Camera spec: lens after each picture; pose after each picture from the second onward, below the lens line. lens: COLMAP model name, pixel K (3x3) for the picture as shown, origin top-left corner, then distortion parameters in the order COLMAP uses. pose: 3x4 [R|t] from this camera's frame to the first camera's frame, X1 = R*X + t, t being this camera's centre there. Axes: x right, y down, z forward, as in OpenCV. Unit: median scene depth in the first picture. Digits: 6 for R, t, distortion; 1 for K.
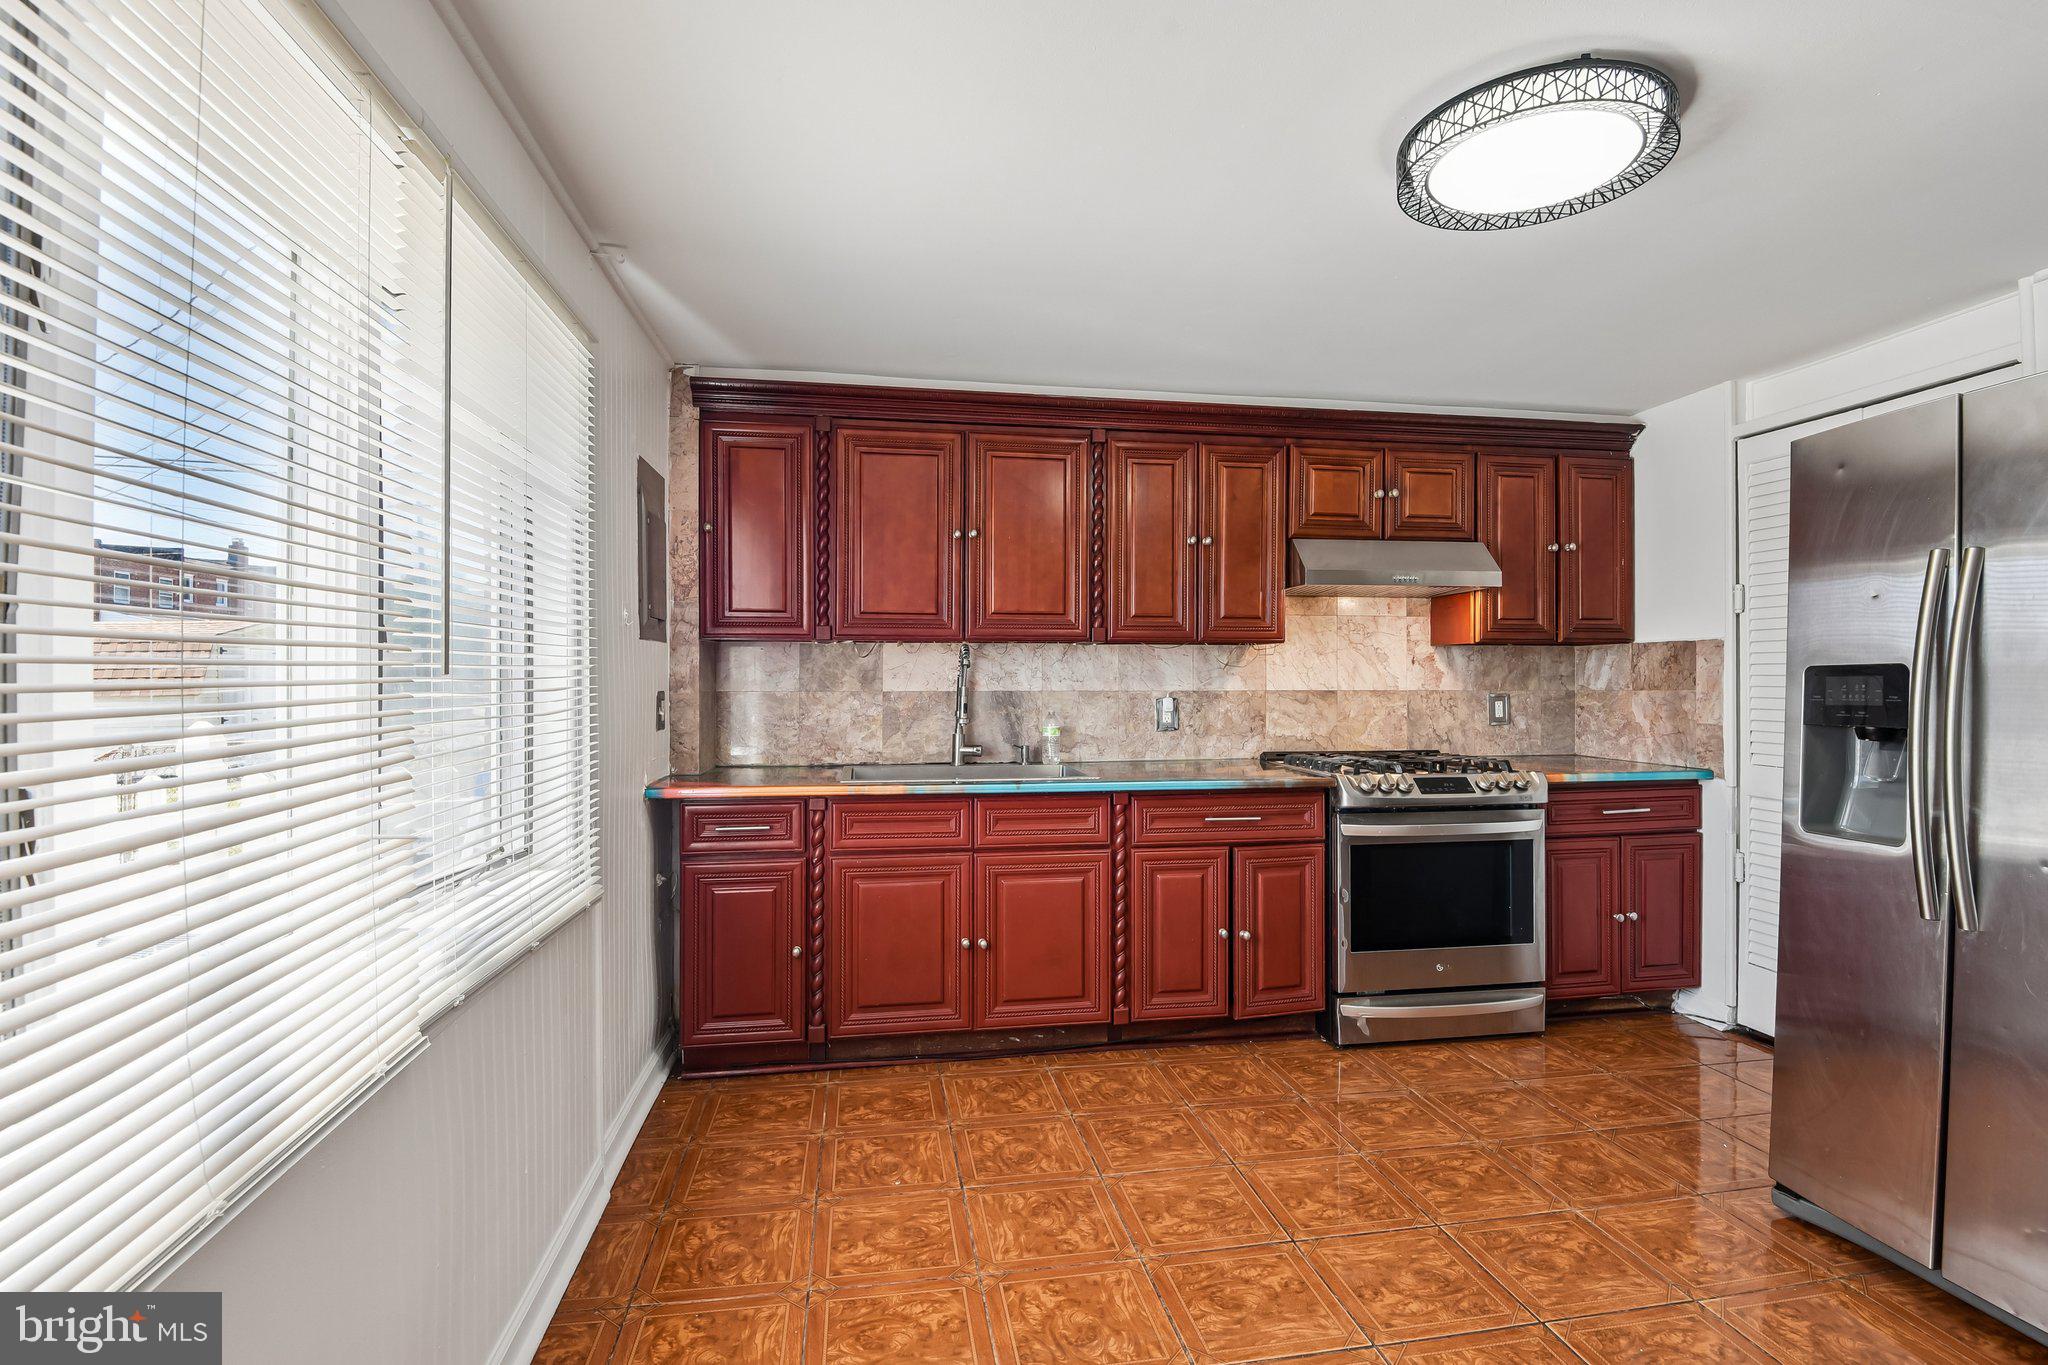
lens RADIAL K [[979.0, 0, 1024.0], [0, 979.0, 682.5], [0, 0, 1]] dist [0.022169, -0.016477]
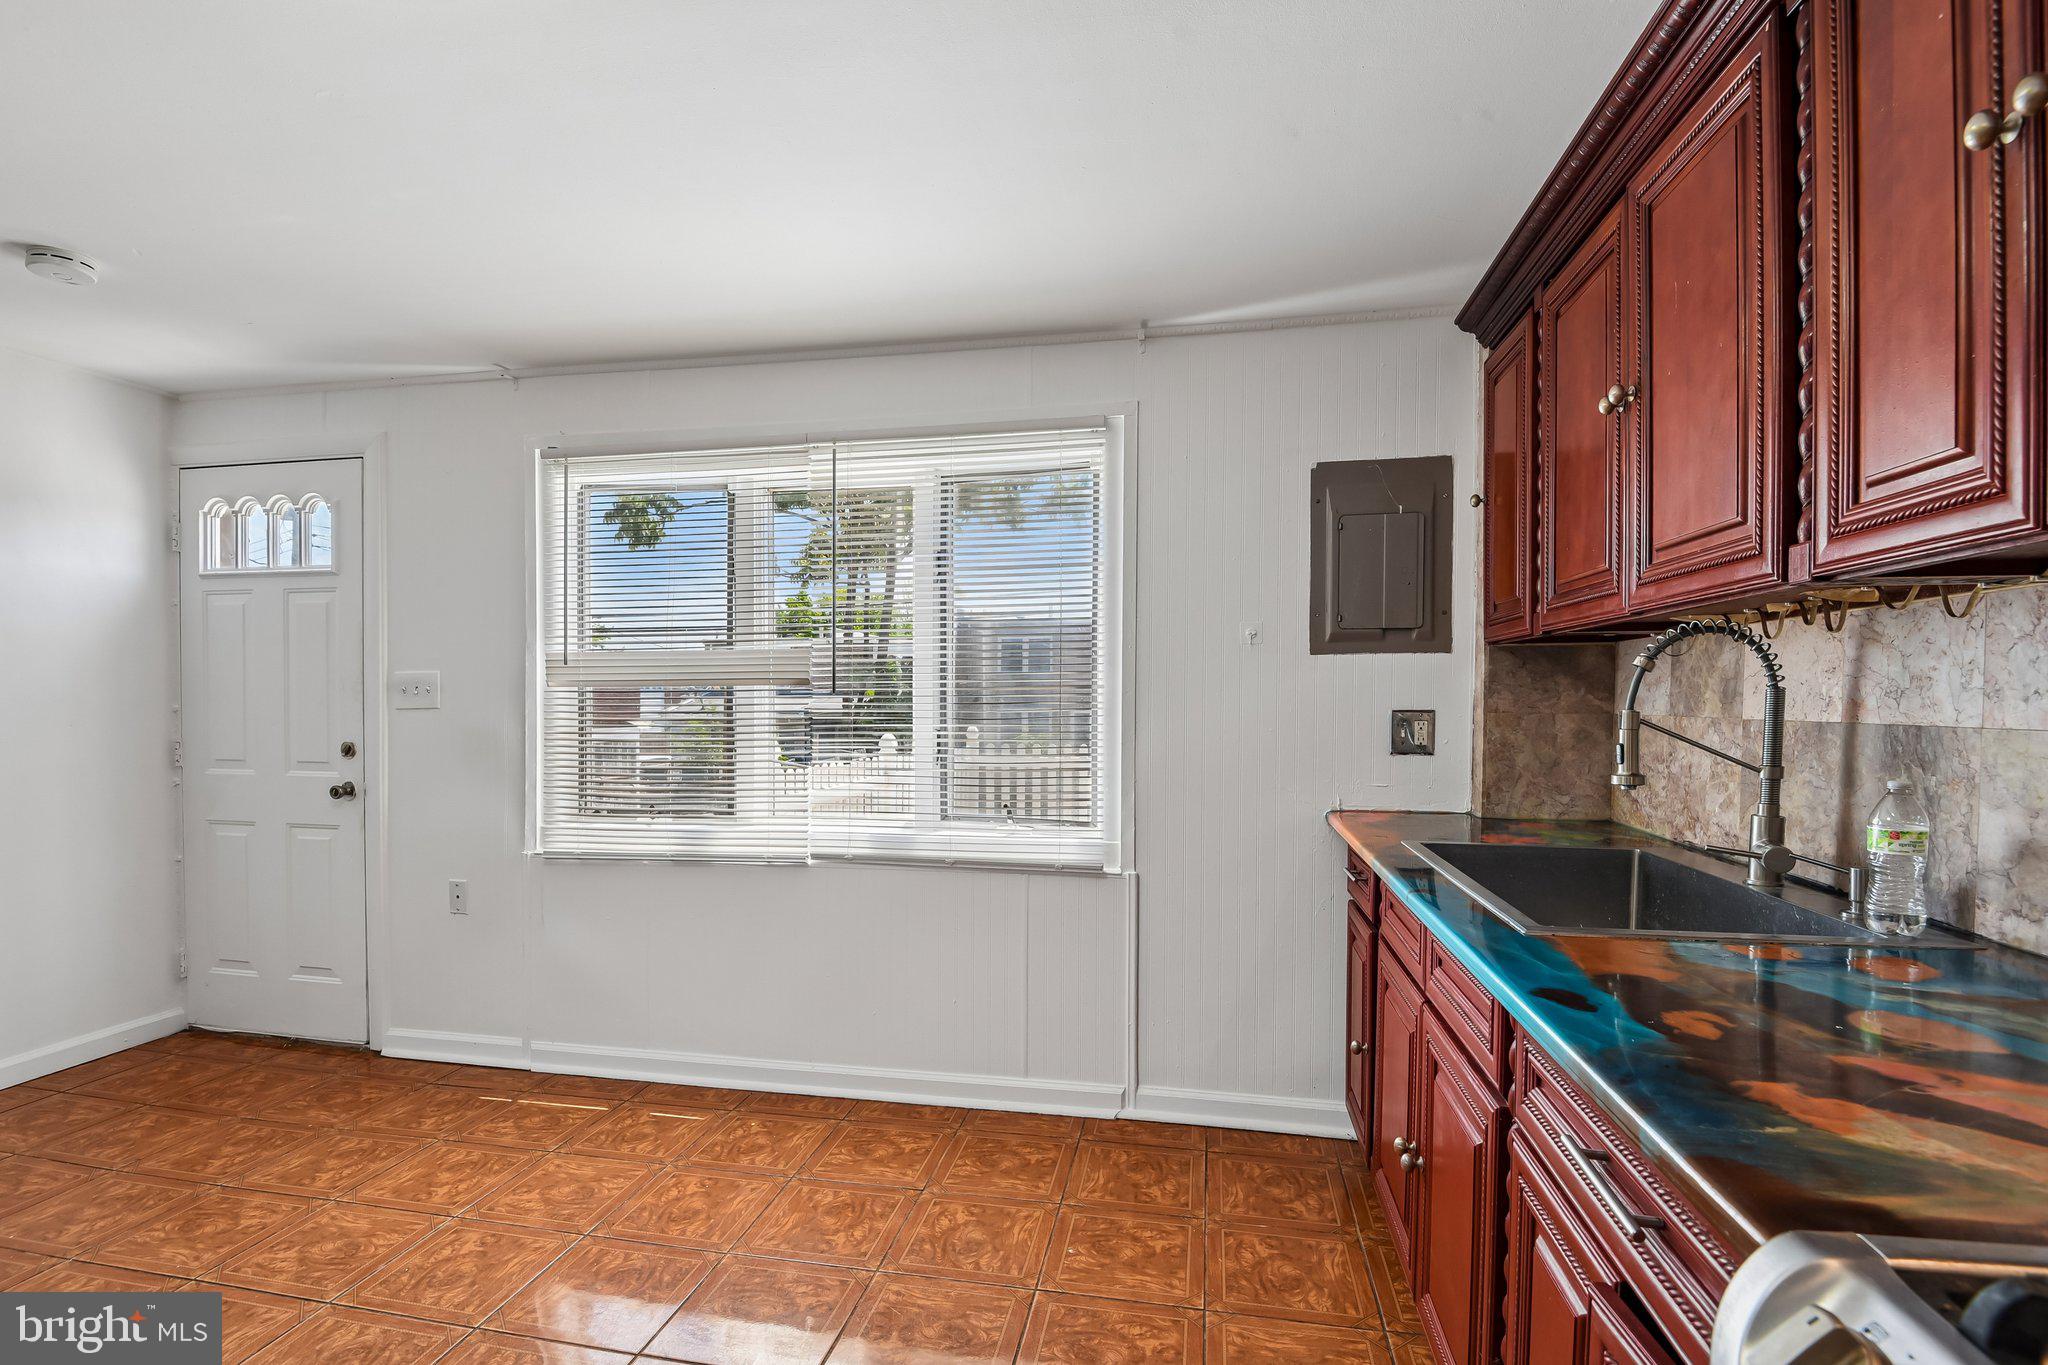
lens RADIAL K [[979.0, 0, 1024.0], [0, 979.0, 682.5], [0, 0, 1]] dist [0.022169, -0.016477]
pose [[-0.347742, -0.011727, -0.937517, 0.479110], [-0.004092, 0.999931, -0.010990, -0.002460], [0.937581, 0.000015, -0.347766, 0.826312]]
